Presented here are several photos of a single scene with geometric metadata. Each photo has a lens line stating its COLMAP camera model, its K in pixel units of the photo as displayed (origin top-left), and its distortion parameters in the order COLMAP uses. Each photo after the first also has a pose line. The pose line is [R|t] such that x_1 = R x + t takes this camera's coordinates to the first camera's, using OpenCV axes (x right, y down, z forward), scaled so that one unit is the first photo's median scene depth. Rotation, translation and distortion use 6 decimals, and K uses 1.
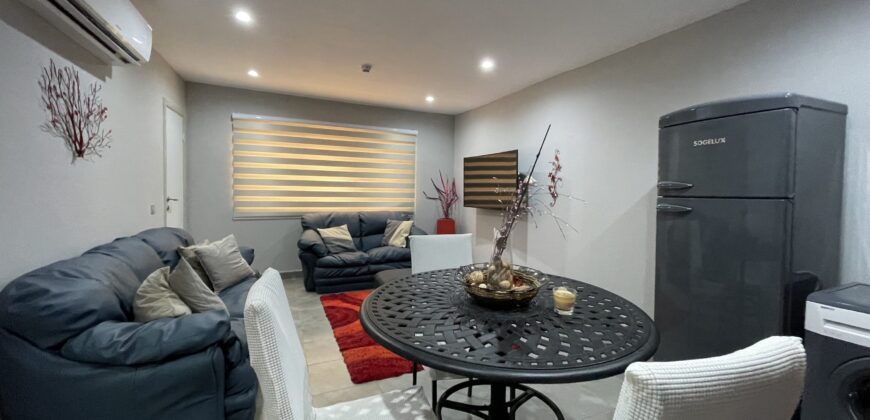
lens RADIAL K [[350.9, 0, 434.6], [0, 350.9, 204.7], [0, 0, 1]] dist [-0.005999, 0.001855]
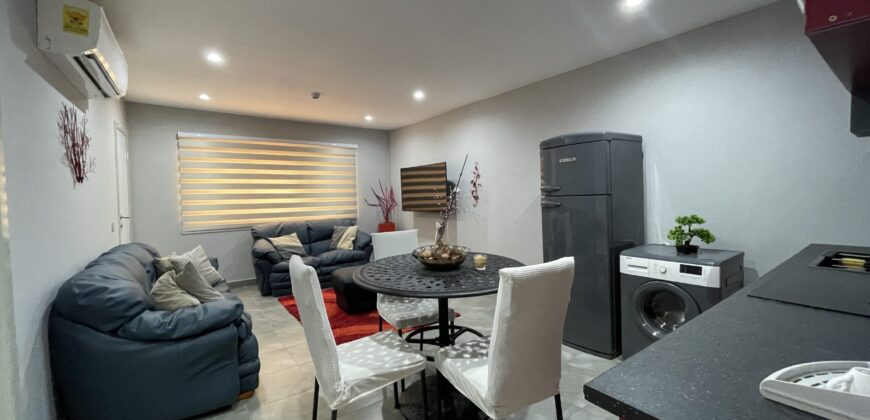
lens RADIAL K [[350.9, 0, 433.9], [0, 350.9, 204.8], [0, 0, 1]] dist [-0.005999, 0.001855]
pose [[0.979558, -0.045712, 0.195900, -0.054963], [0.048645, 0.998764, -0.010189, 0.003009], [-0.195192, 0.019510, 0.980571, -0.204394]]
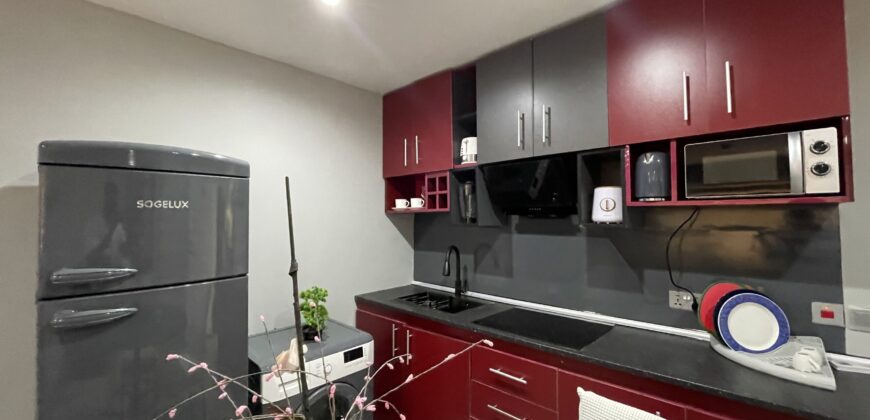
lens RADIAL K [[350.9, 0, 433.8], [0, 350.9, 205.6], [0, 0, 1]] dist [-0.005999, 0.001855]
pose [[-0.375828, 0.022781, 0.926409, -0.019581], [0.041683, 0.999102, -0.007658, -0.075579], [-0.925752, 0.035738, -0.376440, 0.387749]]
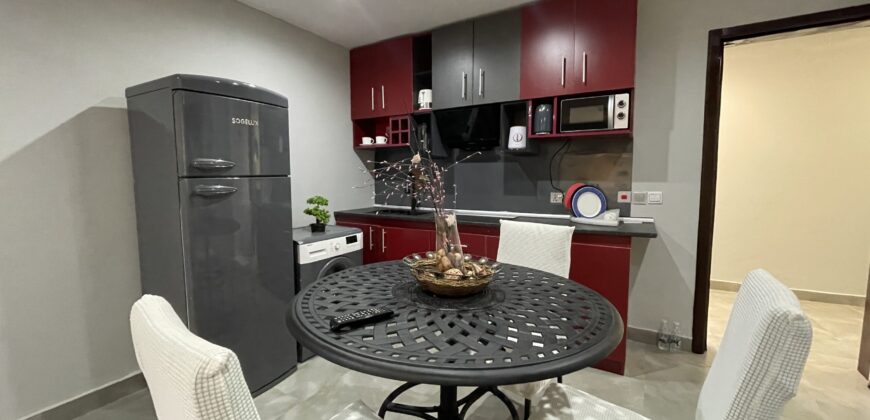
lens RADIAL K [[350.9, 0, 433.5], [0, 350.9, 206.2], [0, 0, 1]] dist [-0.005999, 0.001855]
pose [[-0.572080, -0.079935, 0.816294, -0.192529], [0.031811, 0.992328, 0.119467, -0.019998], [-0.819581, 0.094312, -0.565148, 0.580365]]
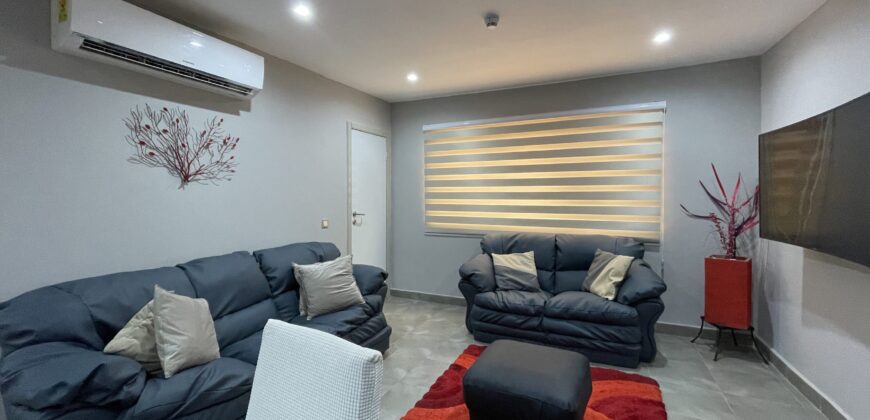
lens RADIAL K [[350.9, 0, 430.1], [0, 350.9, 206.1], [0, 0, 1]] dist [-0.005999, 0.001855]
pose [[0.632010, 0.002428, -0.774957, 0.236622], [-0.018653, 0.999753, -0.012080, -0.032606], [0.774736, 0.022089, 0.631899, 0.504858]]
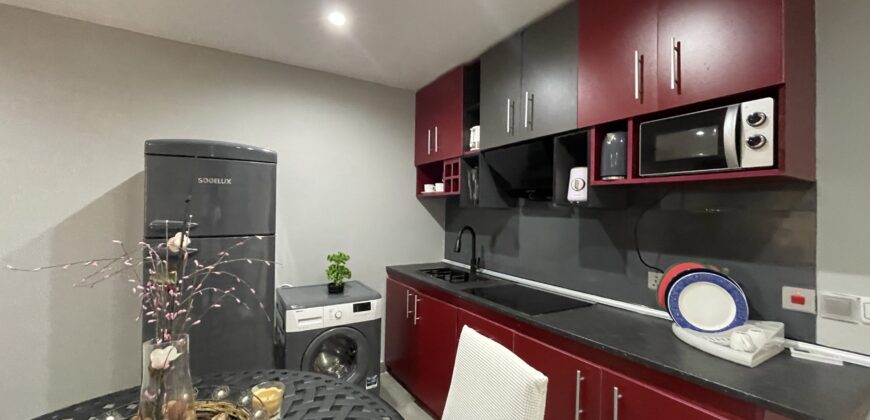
lens RADIAL K [[350.9, 0, 435.0], [0, 350.9, 206.0], [0, 0, 1]] dist [-0.005999, 0.001855]
pose [[-0.113715, 0.000814, 0.993513, -0.138205], [0.027545, 0.999618, 0.002334, -0.047131], [-0.993132, 0.027632, -0.113694, 0.248623]]
